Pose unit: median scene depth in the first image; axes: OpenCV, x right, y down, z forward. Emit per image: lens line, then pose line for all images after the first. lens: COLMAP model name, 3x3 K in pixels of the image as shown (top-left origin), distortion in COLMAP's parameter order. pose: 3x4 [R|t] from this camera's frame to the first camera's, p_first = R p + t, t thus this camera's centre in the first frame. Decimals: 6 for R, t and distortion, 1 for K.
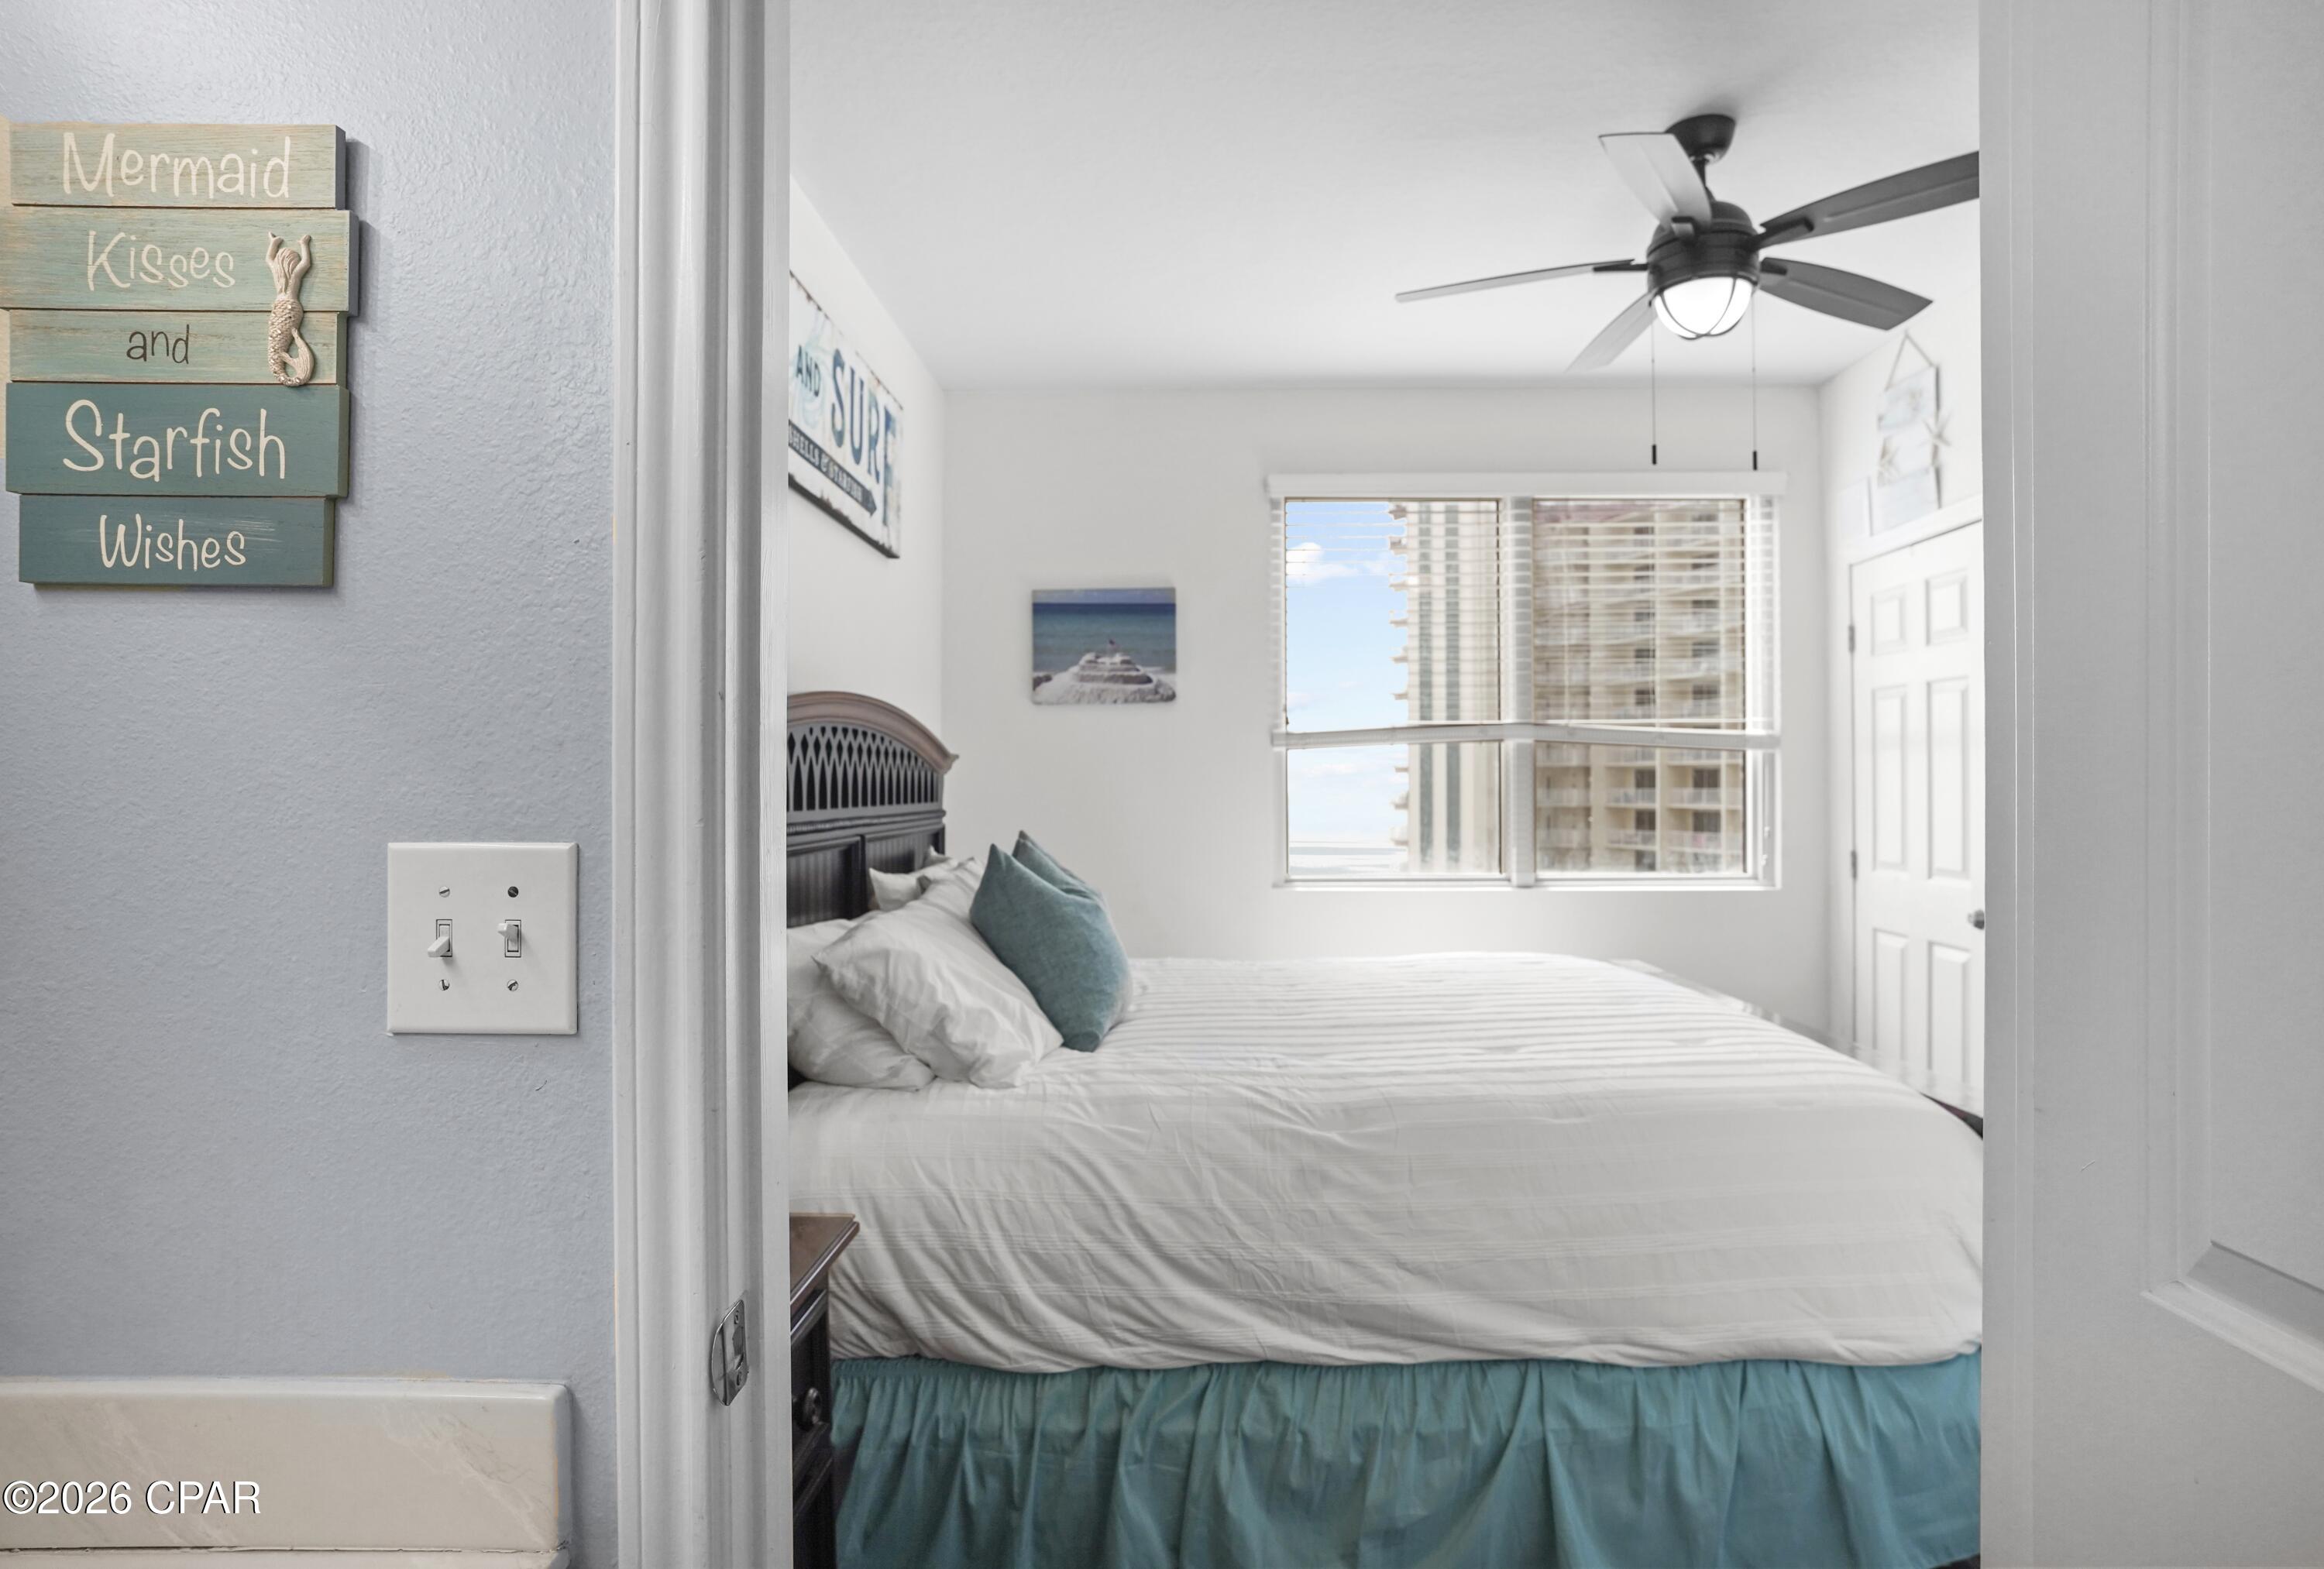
lens RADIAL K [[1276.6, 0, 1185.8], [0, 1276.6, 776.2], [0, 0, 1]] dist [-0.061235, 0.038080]
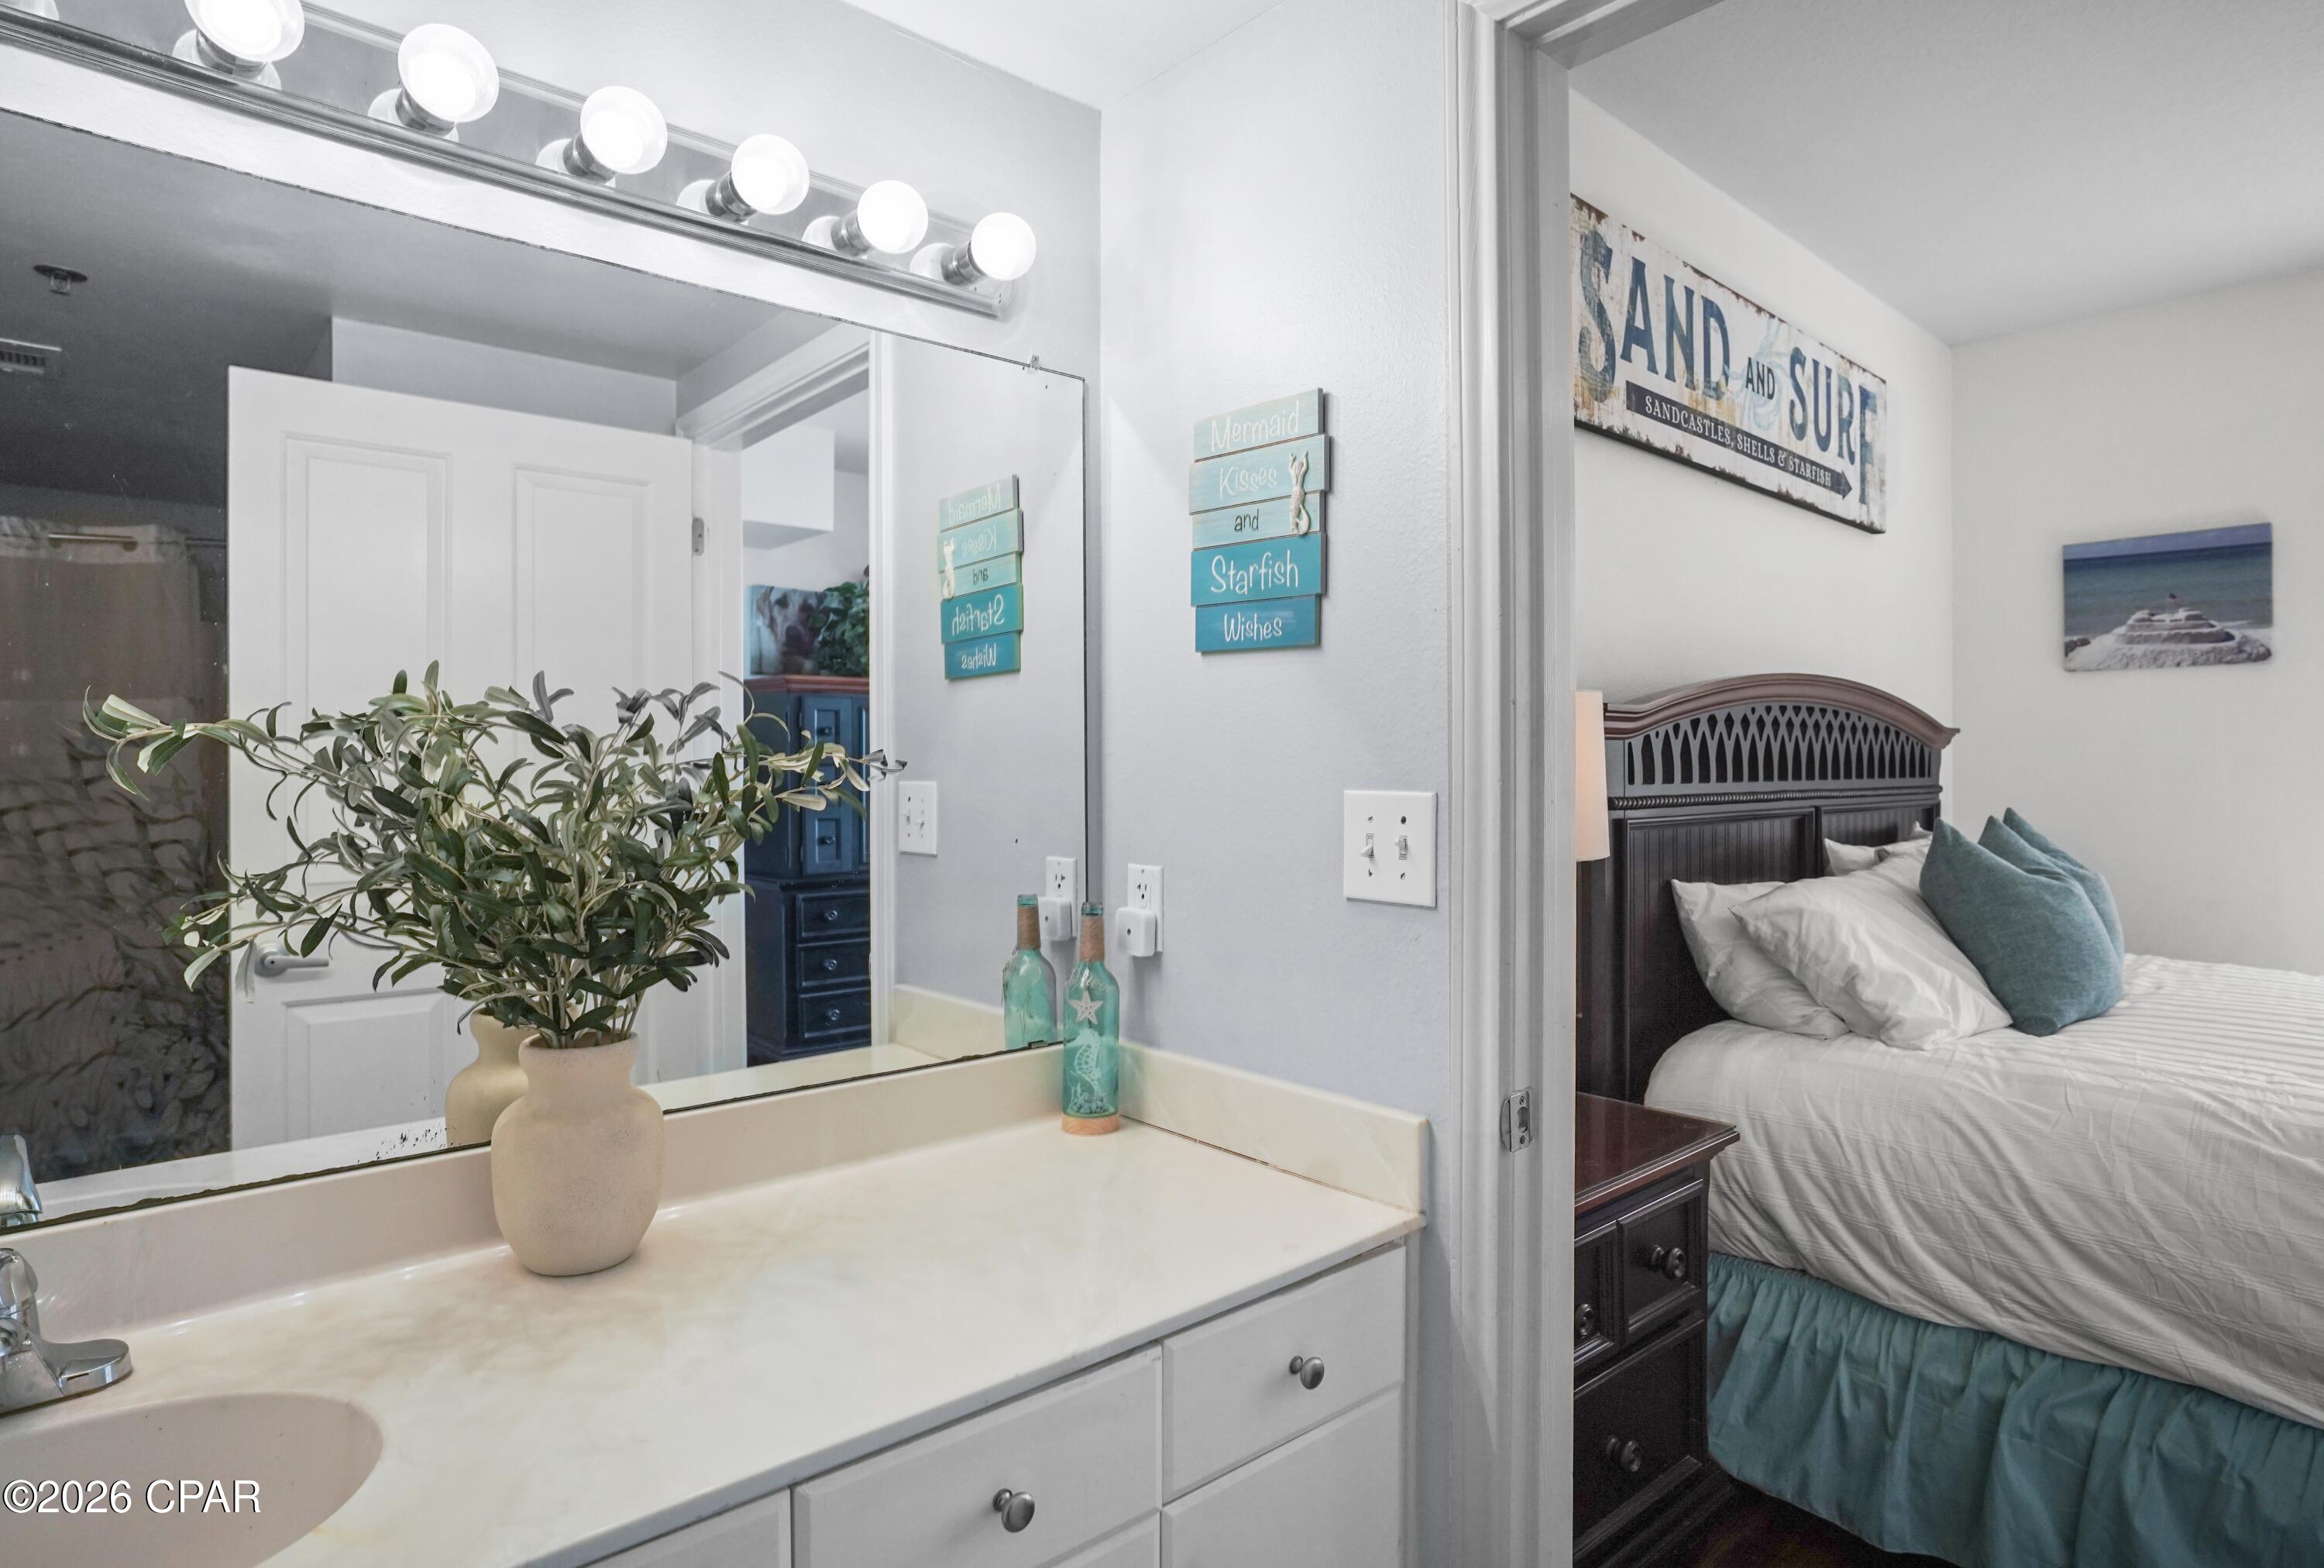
lens RADIAL K [[1276.8, 0, 1154.5], [0, 1276.8, 757.1], [0, 0, 1]] dist [-0.061235, 0.038080]
pose [[0.677732, 0.005174, -0.735290, 0.137494], [-0.000983, 0.999981, 0.006130, -0.000722], [0.735308, -0.003432, 0.677725, -0.112379]]
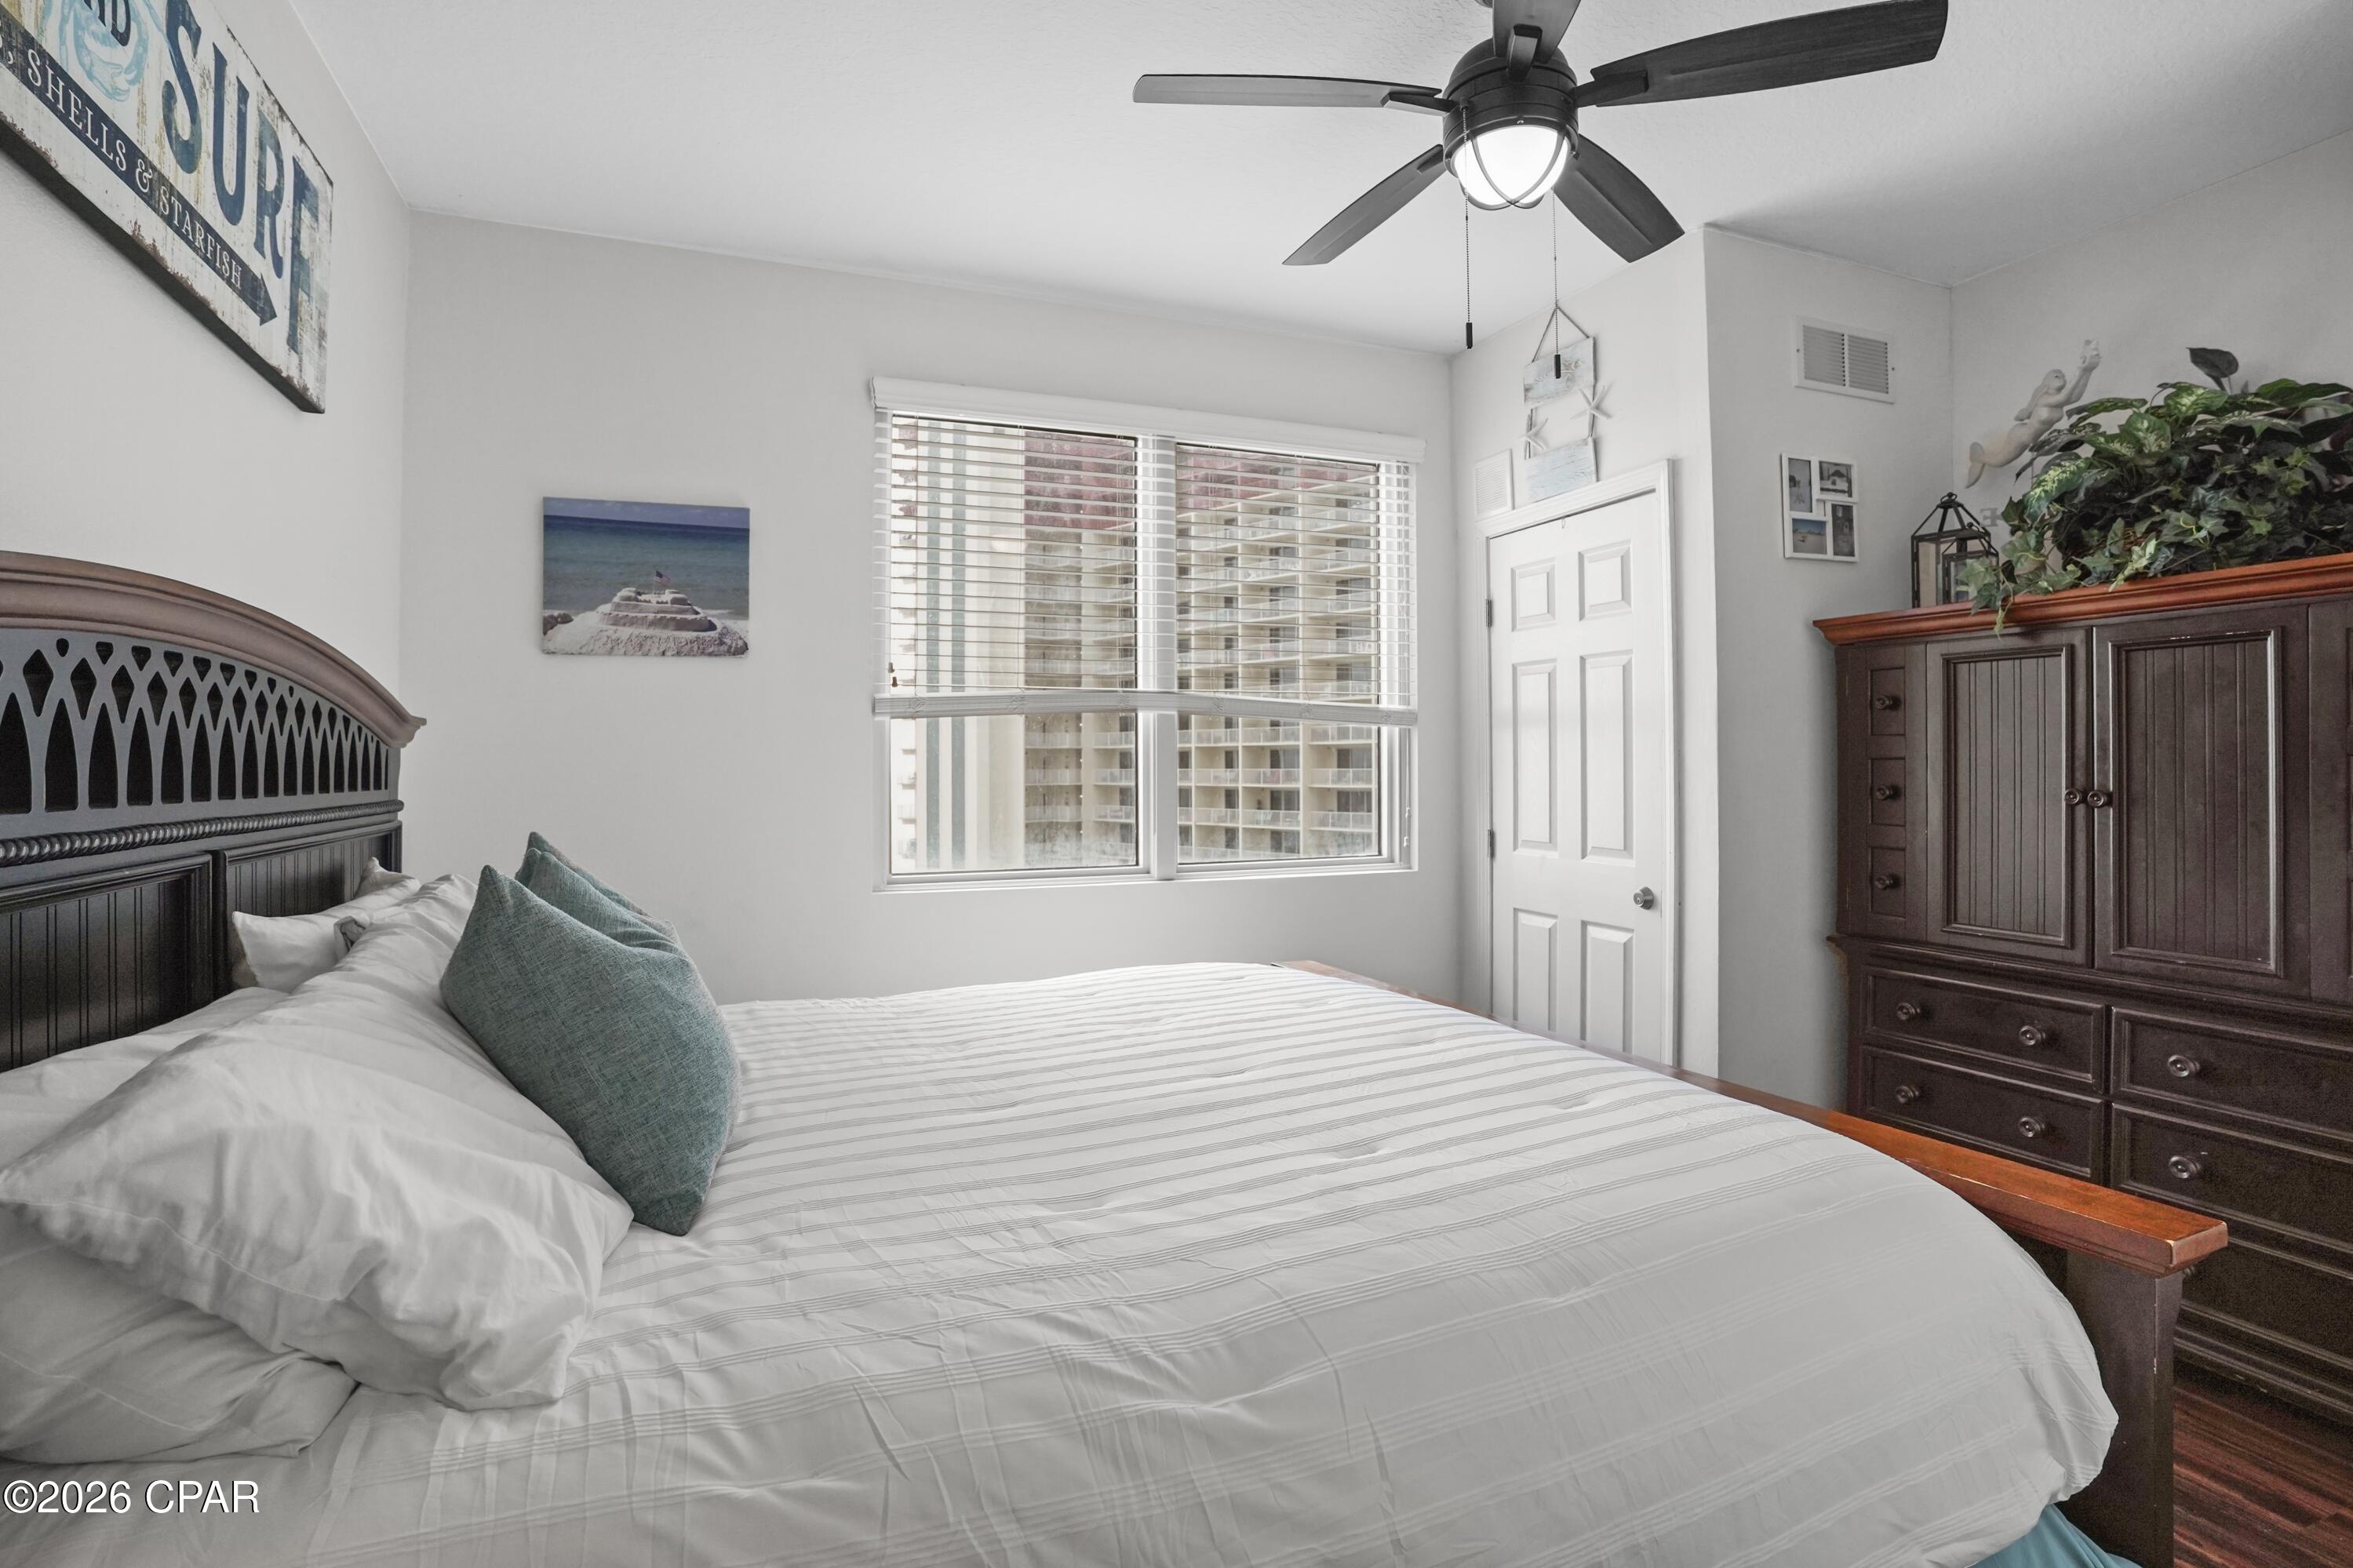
lens RADIAL K [[1137.6, 0, 1186.1], [0, 1137.6, 753.7], [0, 0, 1]] dist [-0.067392, 0.021362]
pose [[0.913262, 0.002090, 0.407367, -0.062291], [-0.000208, 0.999989, -0.004663, 0.005977], [-0.407372, 0.004173, 0.913253, 0.384908]]
